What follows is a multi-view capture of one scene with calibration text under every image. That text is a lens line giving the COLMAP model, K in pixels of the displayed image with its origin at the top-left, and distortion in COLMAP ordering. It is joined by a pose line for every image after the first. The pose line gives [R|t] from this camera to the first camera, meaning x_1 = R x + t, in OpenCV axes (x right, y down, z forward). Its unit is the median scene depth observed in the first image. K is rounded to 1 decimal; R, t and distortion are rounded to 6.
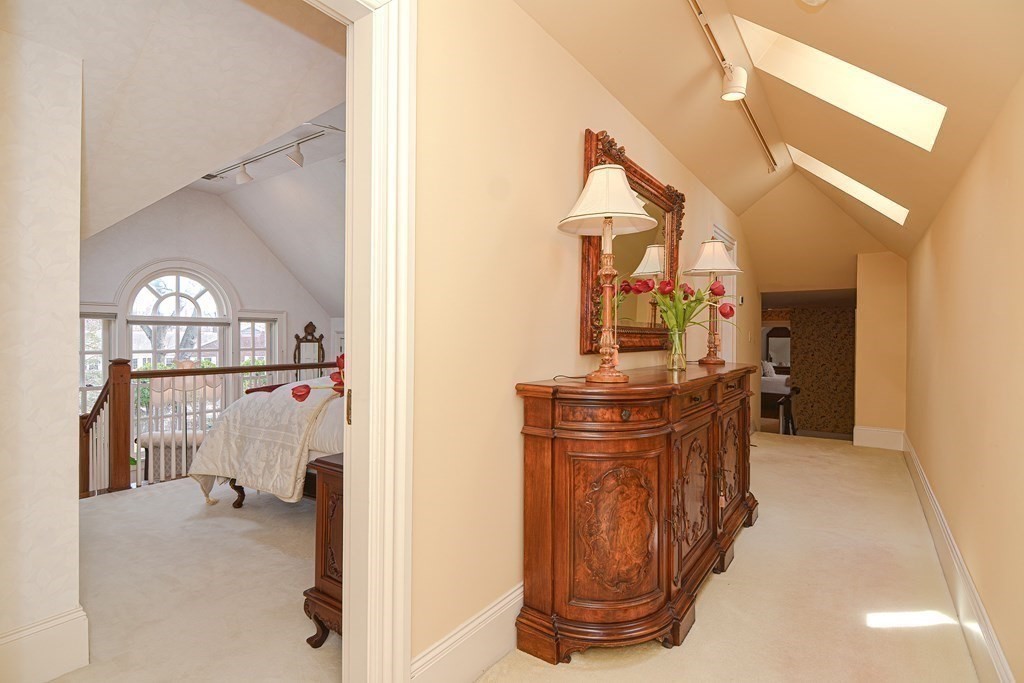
lens RADIAL K [[491.8, 0, 513.0], [0, 491.8, 338.3], [0, 0, 1]] dist [0.007764, -0.008262]
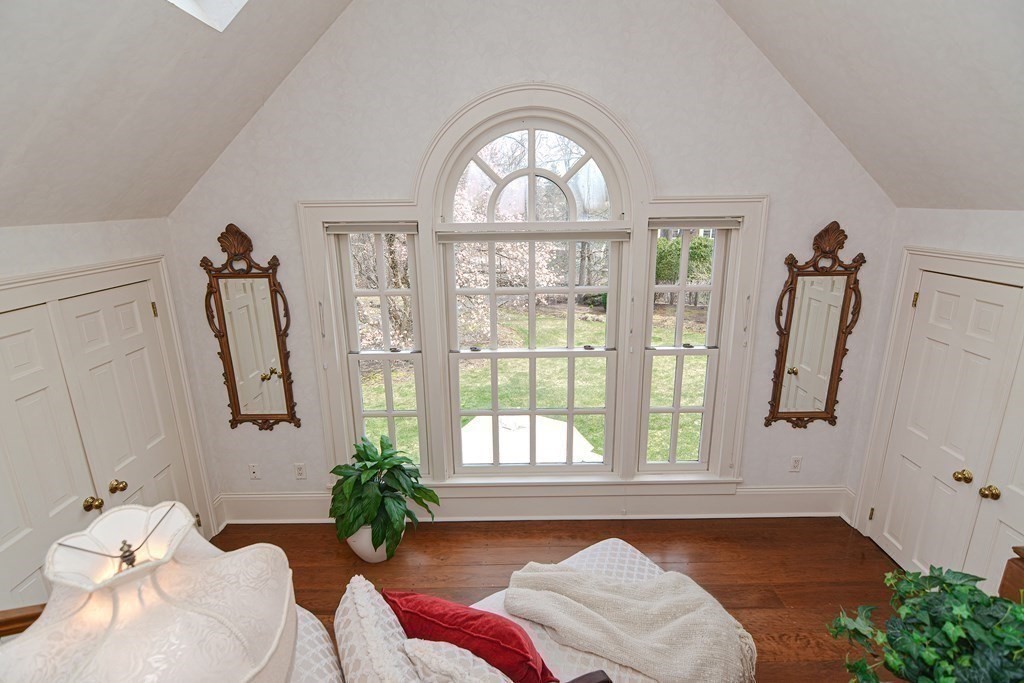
lens RADIAL K [[491.8, 0, 513.0], [0, 491.8, 336.9], [0, 0, 1]] dist [0.007764, -0.008262]
pose [[0.597040, 0.195589, -0.778003, -0.252082], [0.013202, 0.967295, 0.253309, -0.047714], [0.802103, -0.161507, 0.574931, 0.583770]]
